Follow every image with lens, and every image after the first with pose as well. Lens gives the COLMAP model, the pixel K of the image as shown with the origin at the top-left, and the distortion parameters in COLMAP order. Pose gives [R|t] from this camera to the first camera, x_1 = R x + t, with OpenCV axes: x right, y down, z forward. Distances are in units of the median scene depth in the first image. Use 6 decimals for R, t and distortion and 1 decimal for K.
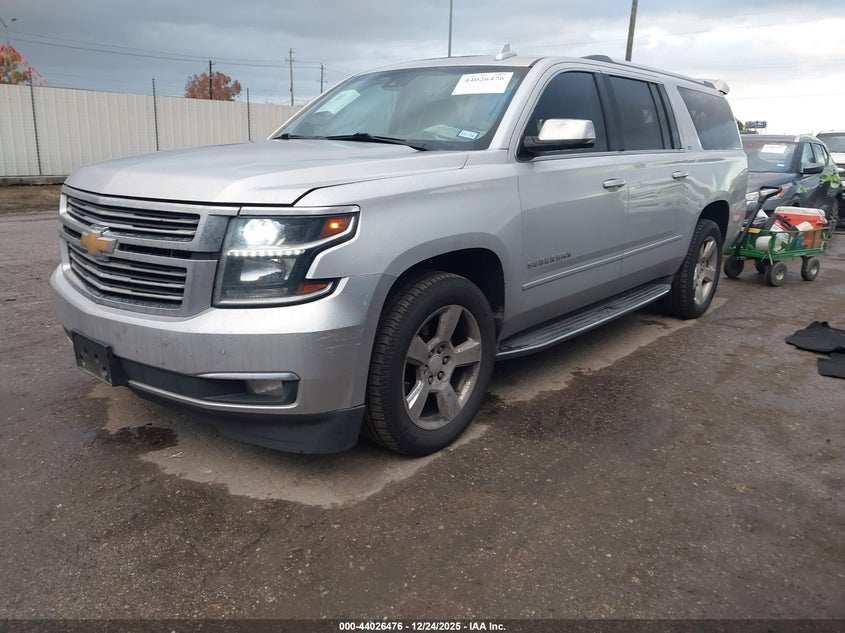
lens RADIAL K [[705.9, 0, 407.3], [0, 705.9, 318.6], [0, 0, 1]] dist [0.006804, 0.000205]
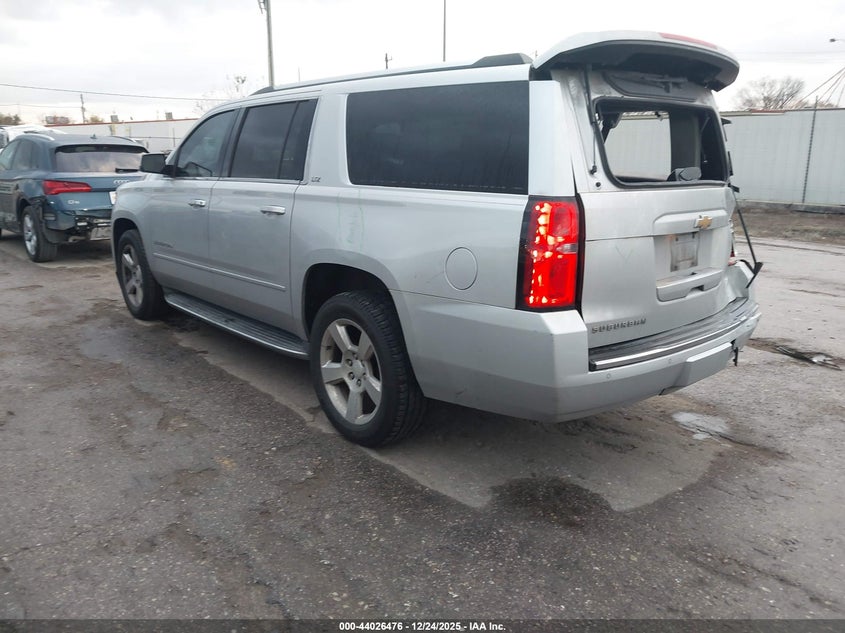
lens RADIAL K [[705.9, 0, 407.3], [0, 705.9, 318.6], [0, 0, 1]] dist [0.006804, 0.000205]
pose [[-0.214230, 0.205011, -0.955027, 1.242779], [-0.244978, 0.935200, 0.255708, -0.356001], [0.945564, 0.288741, -0.150125, 1.397184]]
